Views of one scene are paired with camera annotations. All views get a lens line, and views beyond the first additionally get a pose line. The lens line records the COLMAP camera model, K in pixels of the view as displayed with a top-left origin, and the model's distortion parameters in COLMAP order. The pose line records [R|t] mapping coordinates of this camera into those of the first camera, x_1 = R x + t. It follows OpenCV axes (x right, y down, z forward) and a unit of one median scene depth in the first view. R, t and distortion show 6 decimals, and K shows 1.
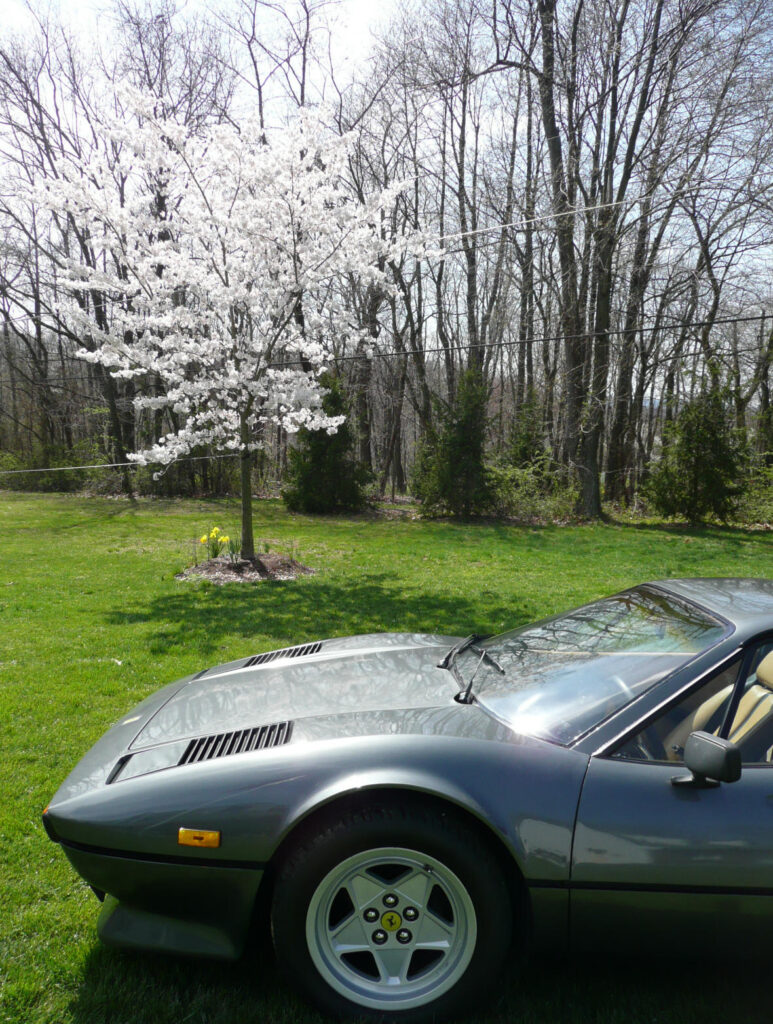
lens RADIAL K [[838.4, 0, 386.5], [0, 838.4, 512.0], [0, 0, 1]] dist [-0.034096, 0.002014]
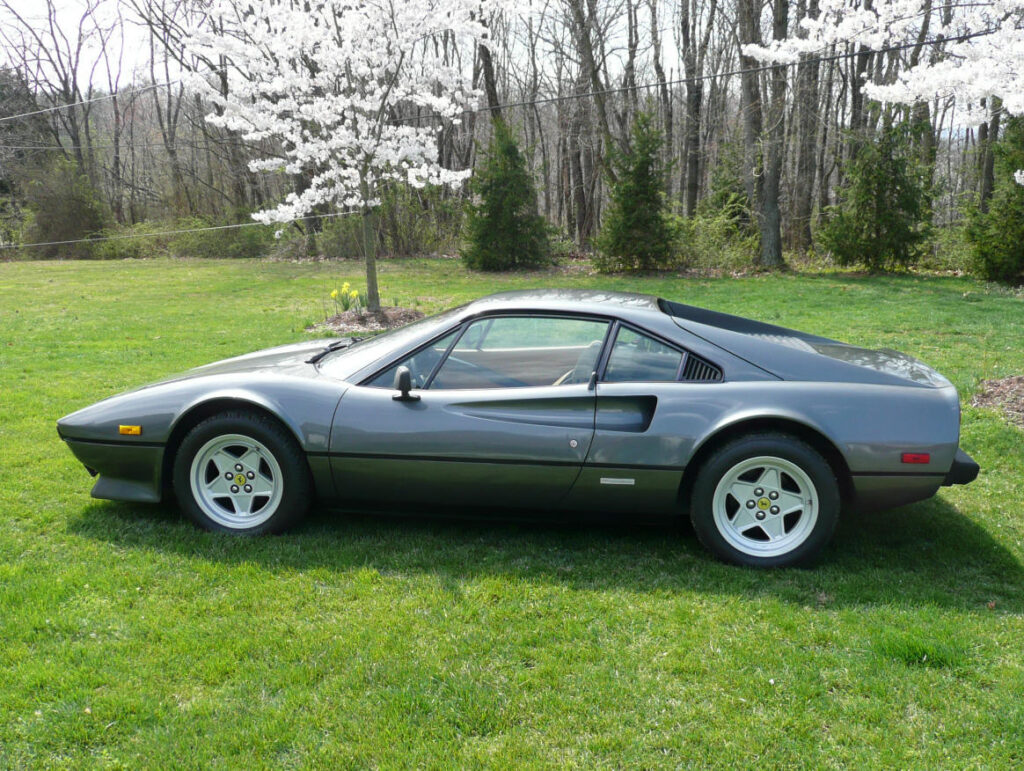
lens RADIAL K [[924.5, 0, 493.9], [0, 924.5, 367.5], [0, 0, 1]] dist [-0.016410, 0.004898]
pose [[0.992307, -0.010548, -0.123354, 0.129064], [0.023062, 0.994673, 0.100465, 0.013130], [0.121637, -0.102537, 0.987264, -0.135858]]
